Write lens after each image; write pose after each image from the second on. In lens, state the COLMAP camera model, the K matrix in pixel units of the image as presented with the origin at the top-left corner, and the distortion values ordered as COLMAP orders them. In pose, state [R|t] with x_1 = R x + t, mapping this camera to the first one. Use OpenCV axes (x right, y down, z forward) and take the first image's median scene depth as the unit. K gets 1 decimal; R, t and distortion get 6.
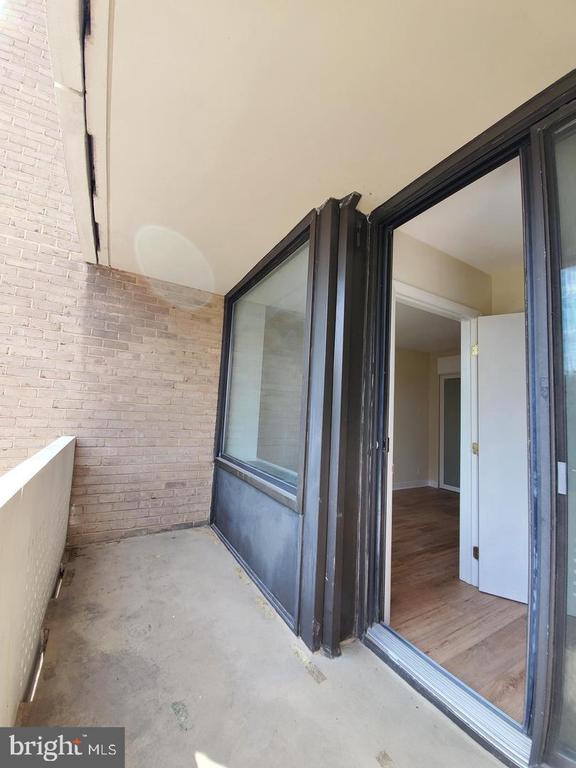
lens RADIAL K [[304.2, 0, 285.4], [0, 304.2, 385.9], [0, 0, 1]] dist [-0.000316, -0.011323]
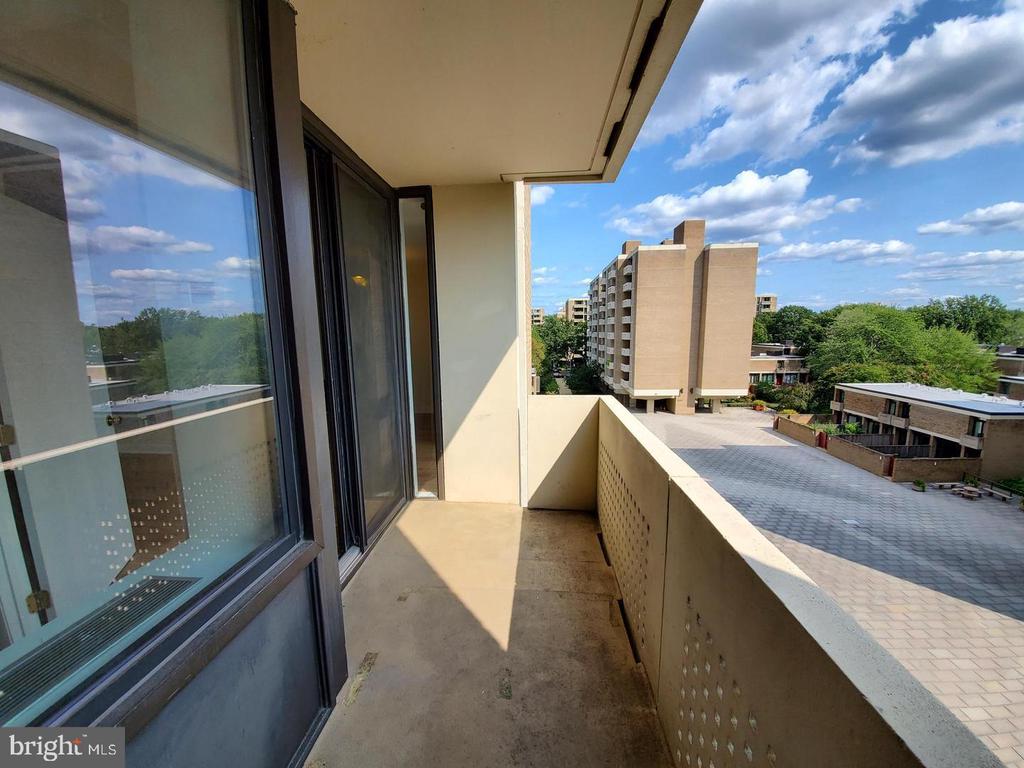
lens RADIAL K [[405.5, 0, 507.7], [0, 405.5, 380.6], [0, 0, 1]] dist [-0.000316, -0.011323]
pose [[-0.814860, -0.125240, 0.565967, -0.989839], [-0.085615, 0.991675, 0.096178, -0.062446], [-0.573301, 0.029916, -0.818799, 2.060890]]
